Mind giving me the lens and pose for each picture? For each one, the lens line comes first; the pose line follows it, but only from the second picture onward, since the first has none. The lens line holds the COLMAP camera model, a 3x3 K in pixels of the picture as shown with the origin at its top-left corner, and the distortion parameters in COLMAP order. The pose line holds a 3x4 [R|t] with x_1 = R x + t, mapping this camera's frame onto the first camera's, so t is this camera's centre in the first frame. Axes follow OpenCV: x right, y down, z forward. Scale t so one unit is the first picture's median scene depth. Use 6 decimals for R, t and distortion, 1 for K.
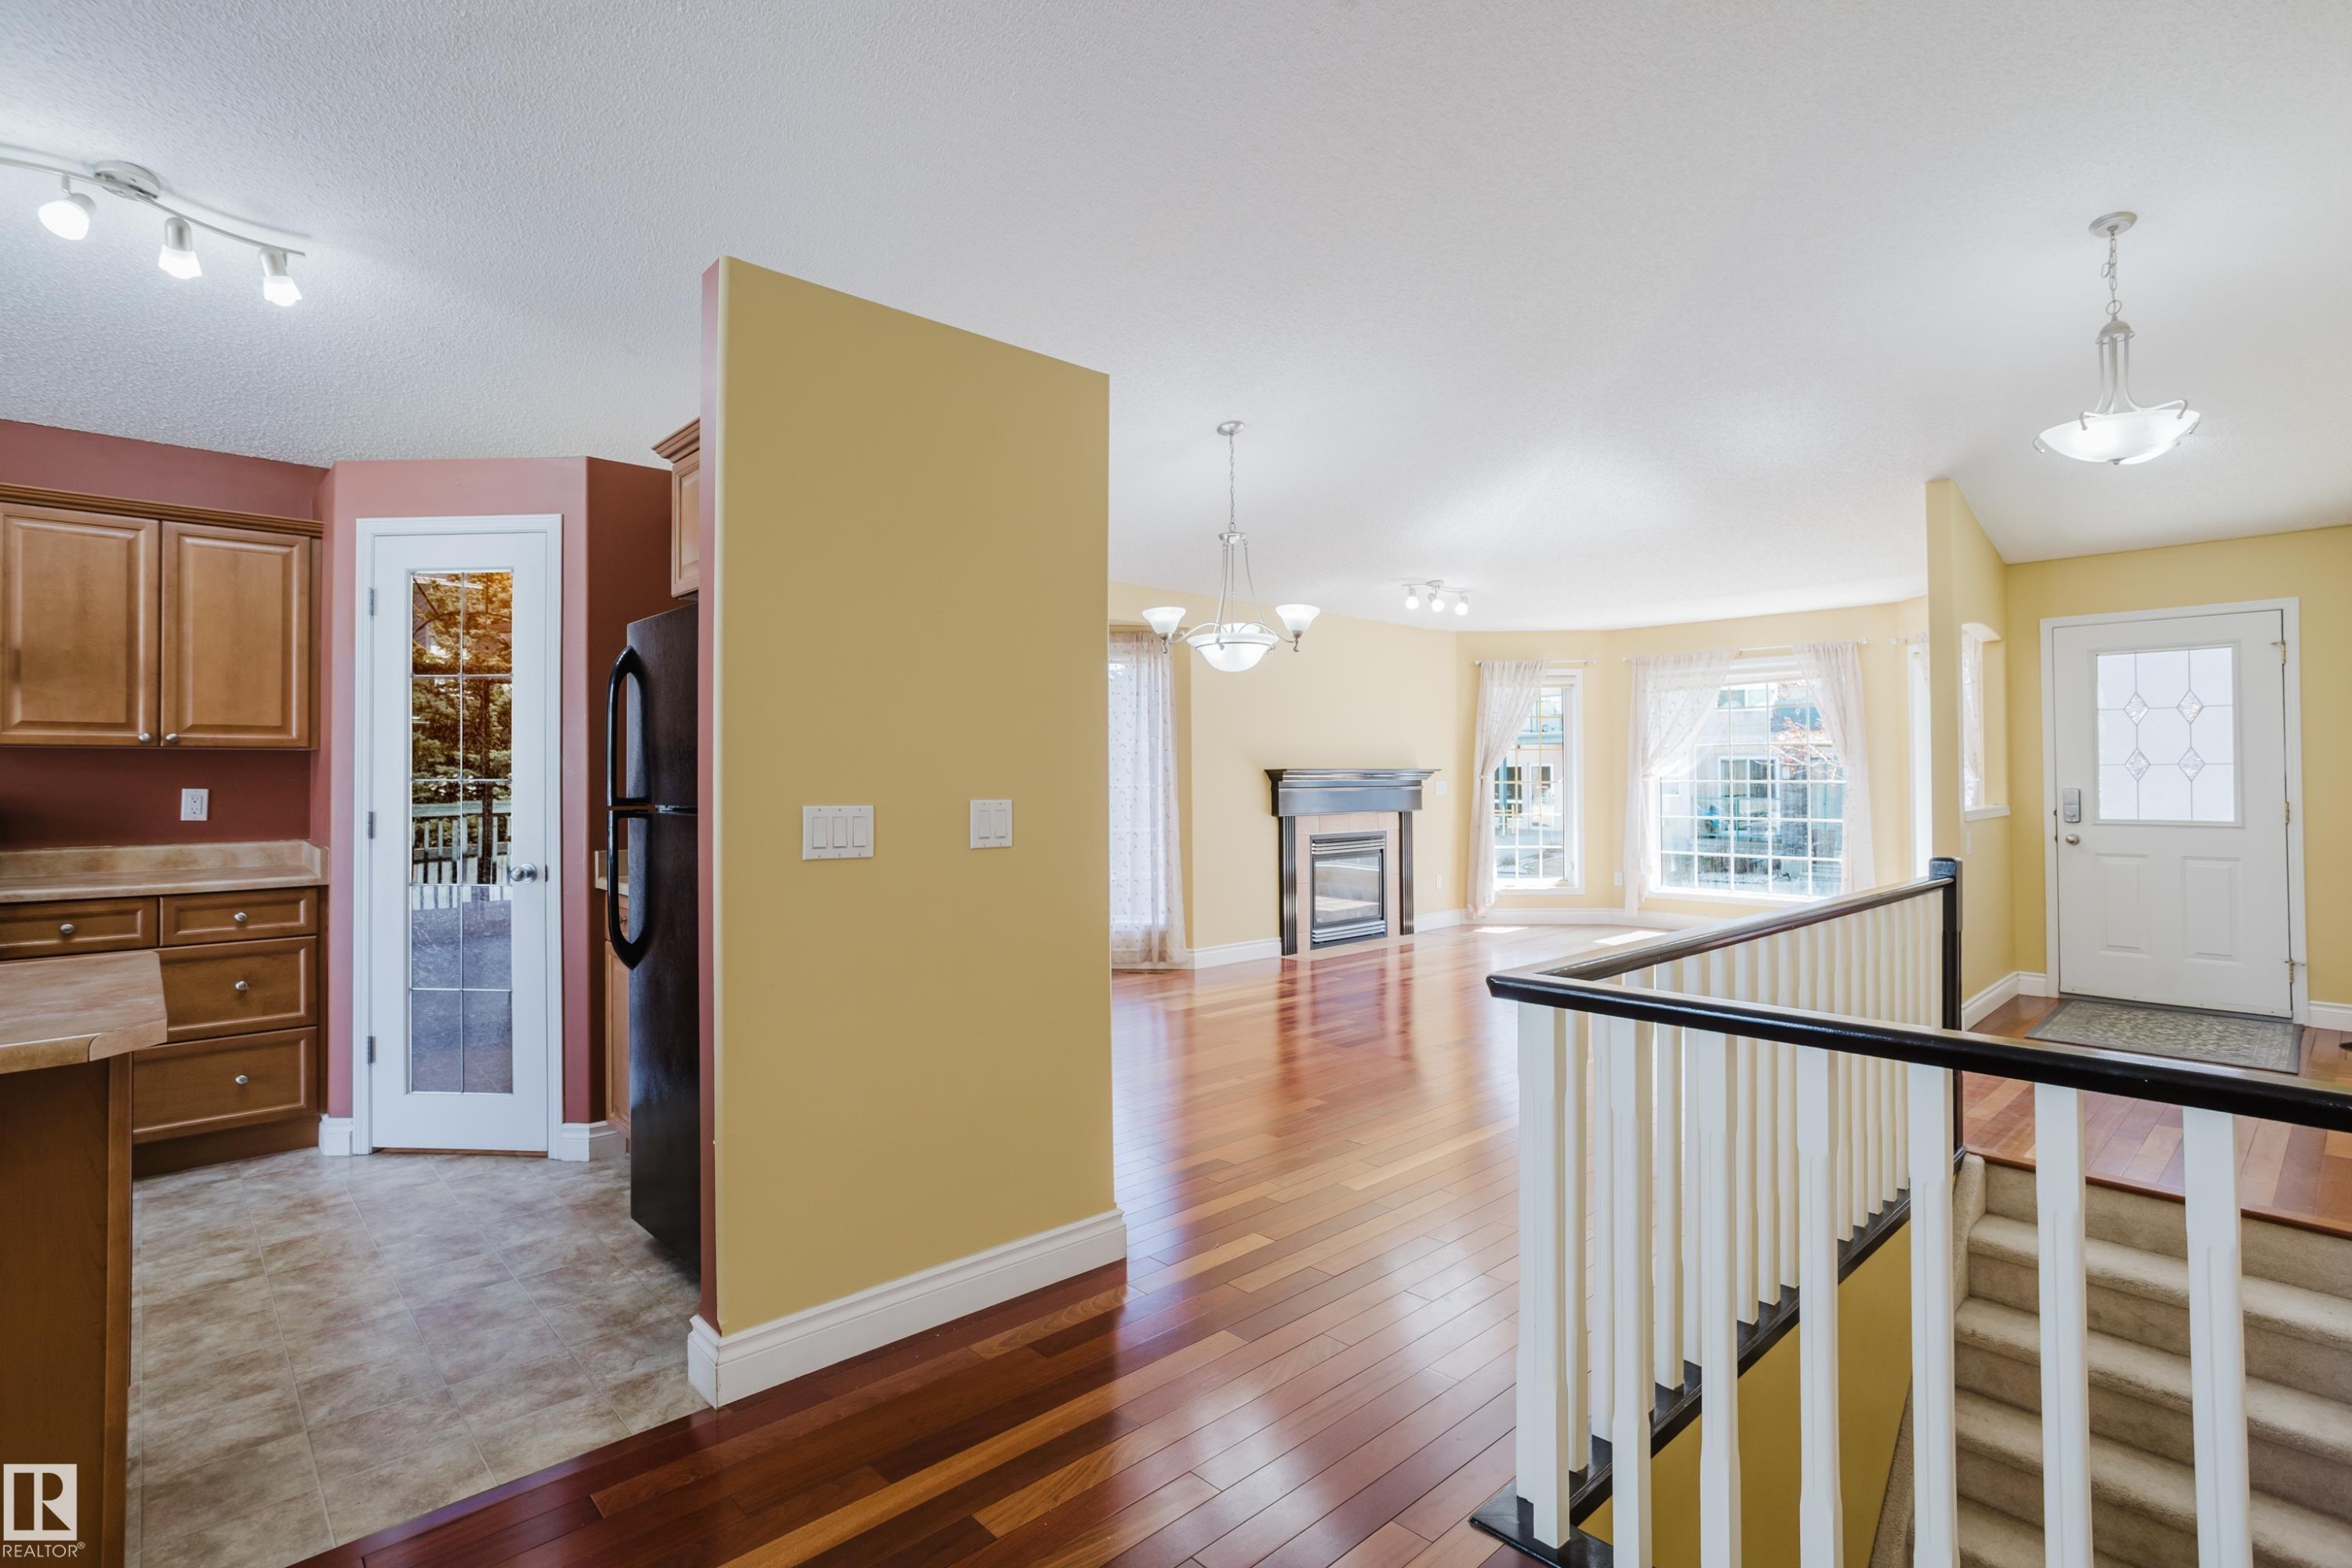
lens RADIAL K [[1136.0, 0, 1203.2], [0, 1136.0, 731.8], [0, 0, 1]] dist [-0.023474, 0.006187]
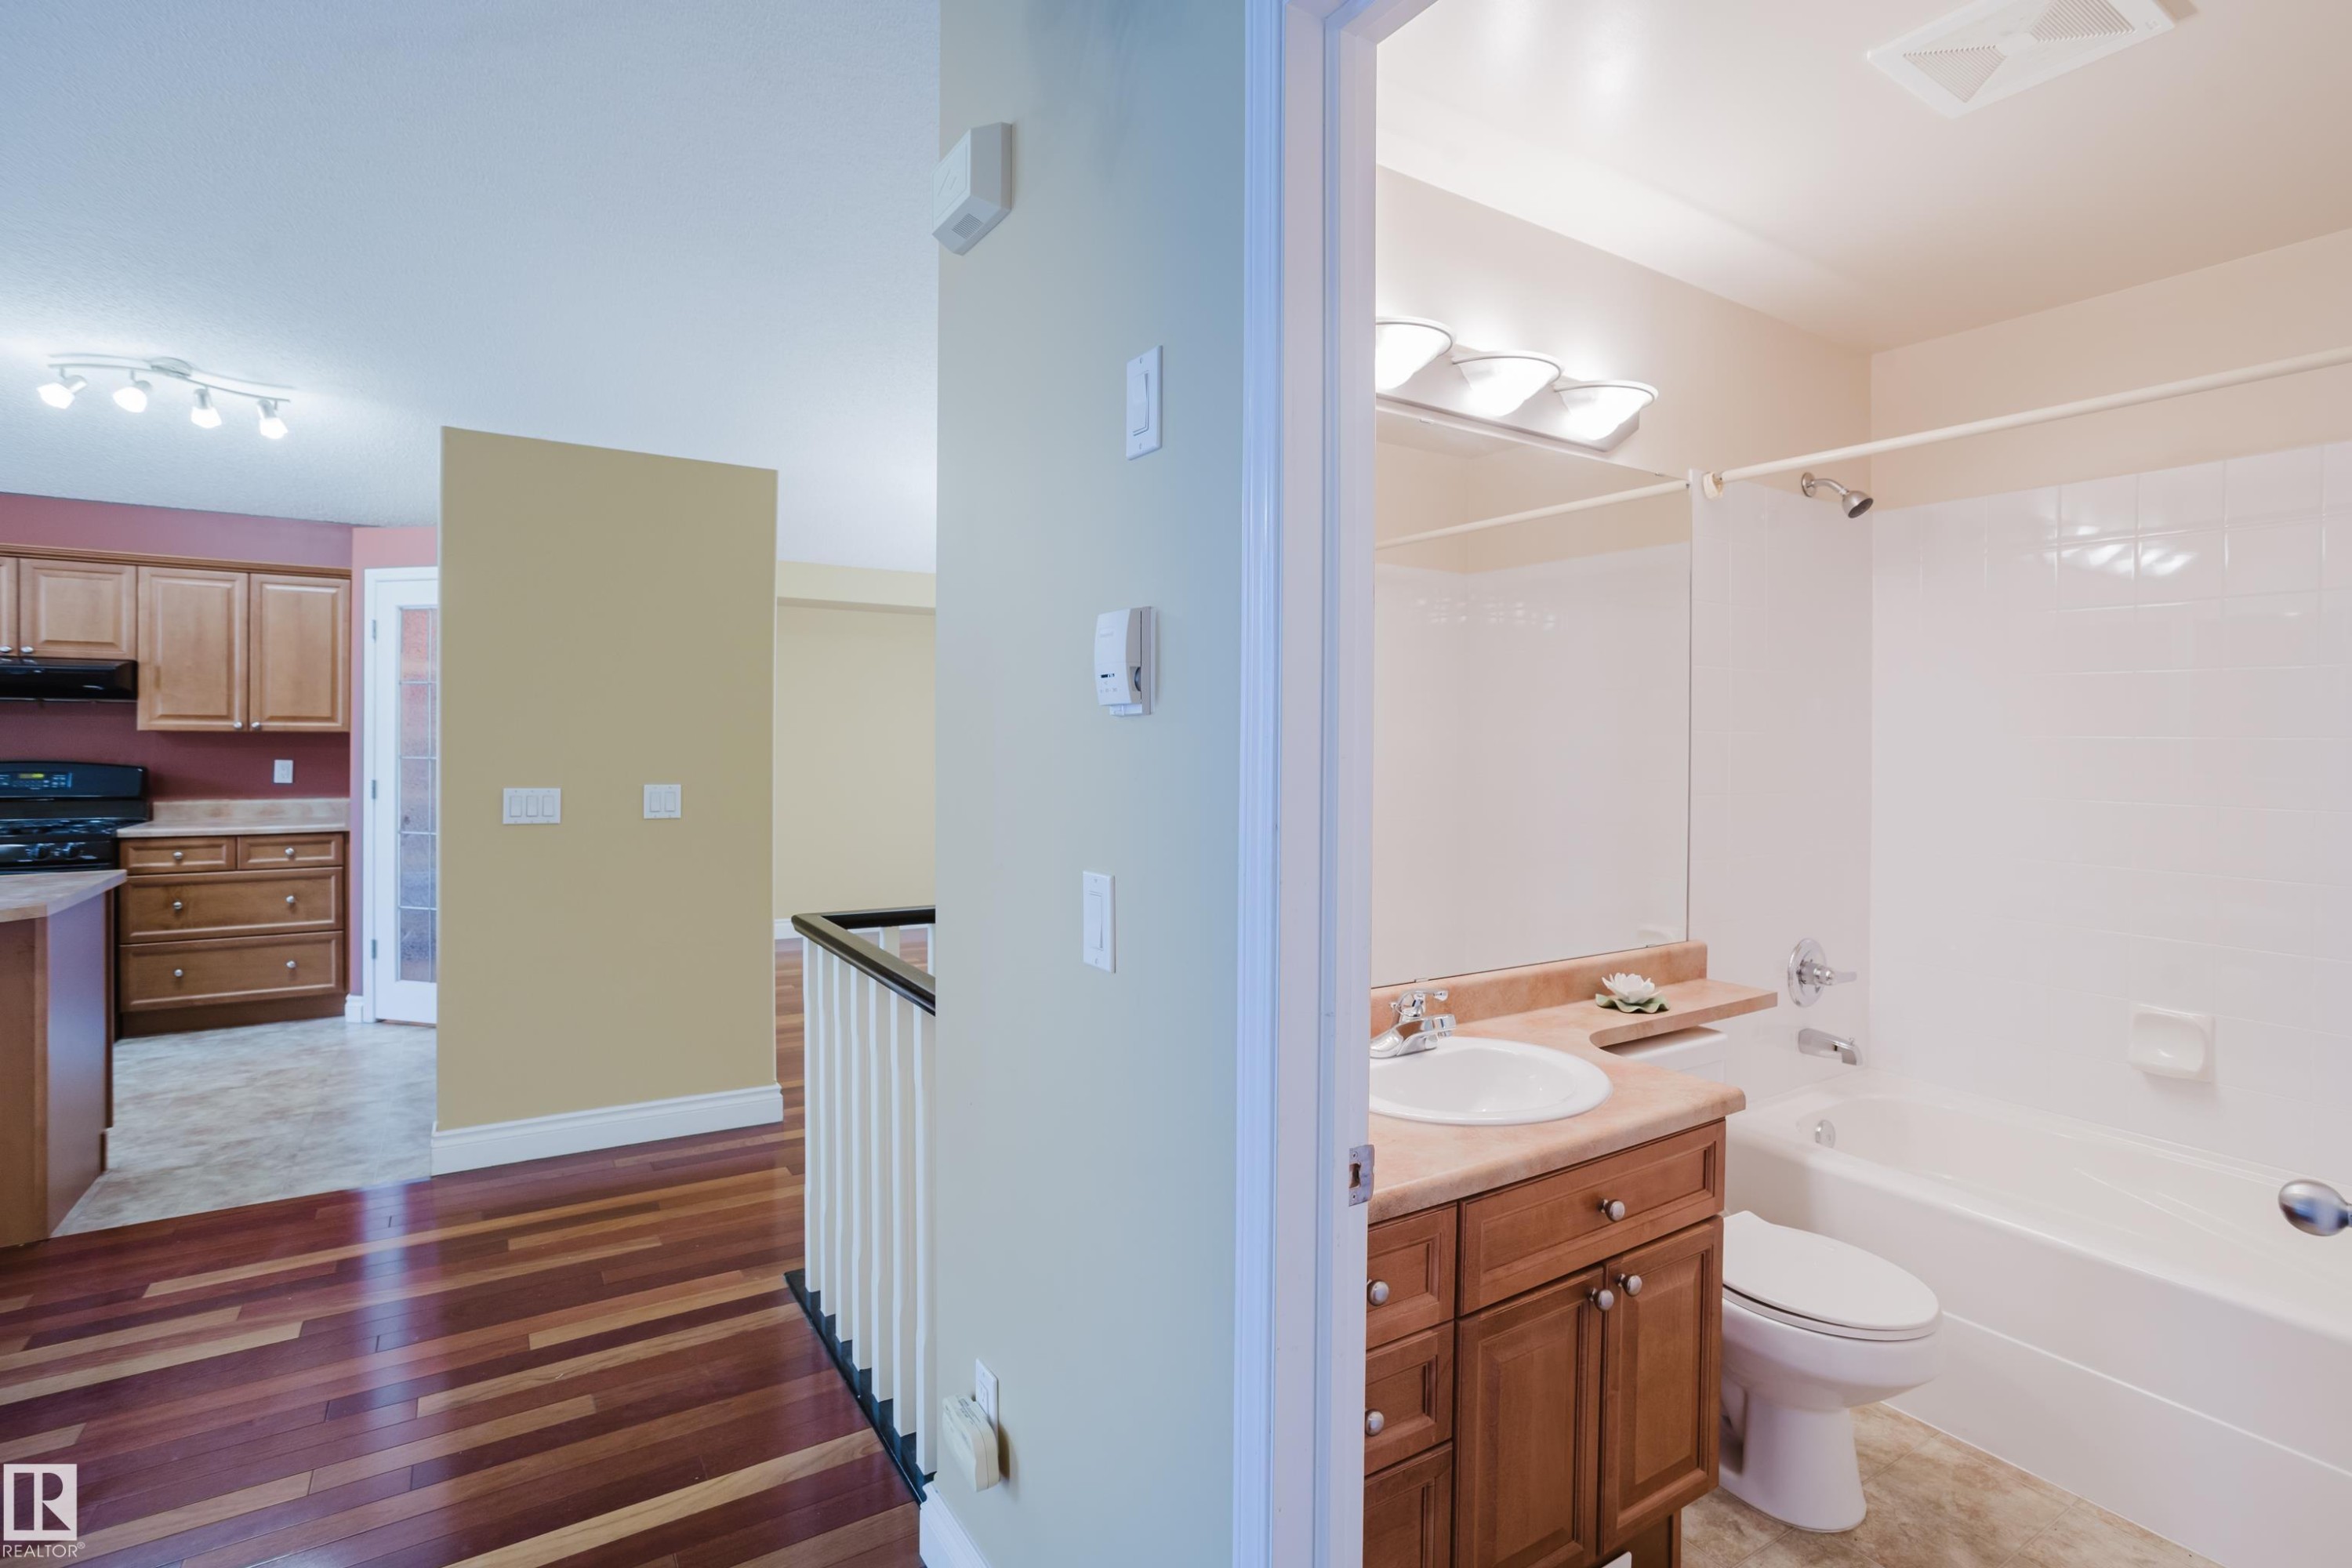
lens RADIAL K [[1136.0, 0, 1157.2], [0, 1136.0, 716.3], [0, 0, 1]] dist [-0.023474, 0.006187]
pose [[0.979476, 0.007835, -0.201408, 0.515620], [-0.004026, 0.999805, 0.019315, -0.040339], [0.201520, -0.018108, 0.979317, -0.181349]]
